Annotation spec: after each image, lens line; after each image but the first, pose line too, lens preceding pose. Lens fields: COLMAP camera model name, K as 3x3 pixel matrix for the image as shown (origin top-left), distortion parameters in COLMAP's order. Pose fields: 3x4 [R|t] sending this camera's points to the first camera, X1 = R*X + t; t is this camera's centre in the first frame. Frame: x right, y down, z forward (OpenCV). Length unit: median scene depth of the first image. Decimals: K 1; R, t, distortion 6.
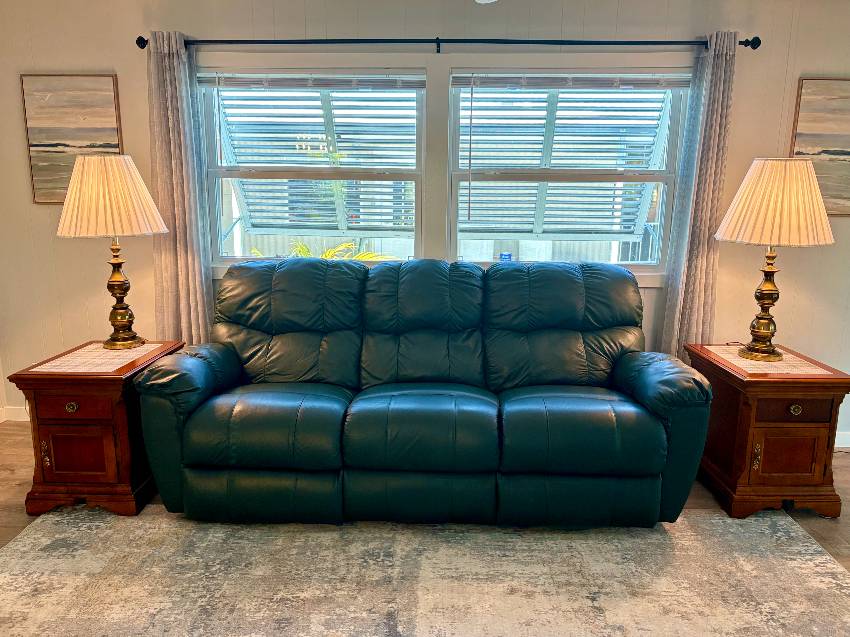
lens RADIAL K [[662.4, 0, 426.6], [0, 662.4, 319.2], [0, 0, 1]] dist [0.048433, -0.064178]
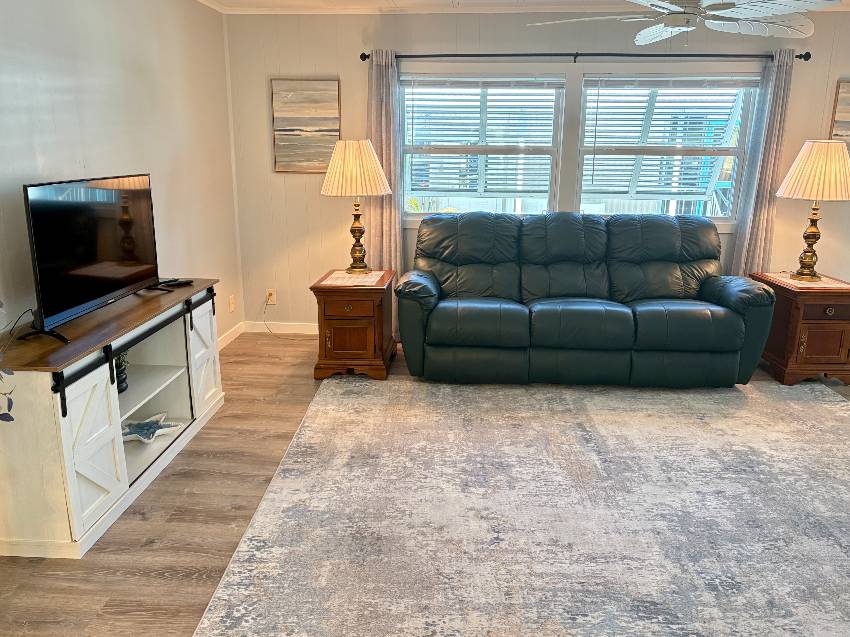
lens RADIAL K [[662.4, 0, 426.6], [0, 662.4, 319.2], [0, 0, 1]] dist [0.048433, -0.064178]
pose [[0.999741, 0.004578, -0.022291, -0.276302], [-0.003483, 0.998797, 0.048911, 0.072210], [0.022488, -0.048821, 0.998554, -0.449401]]
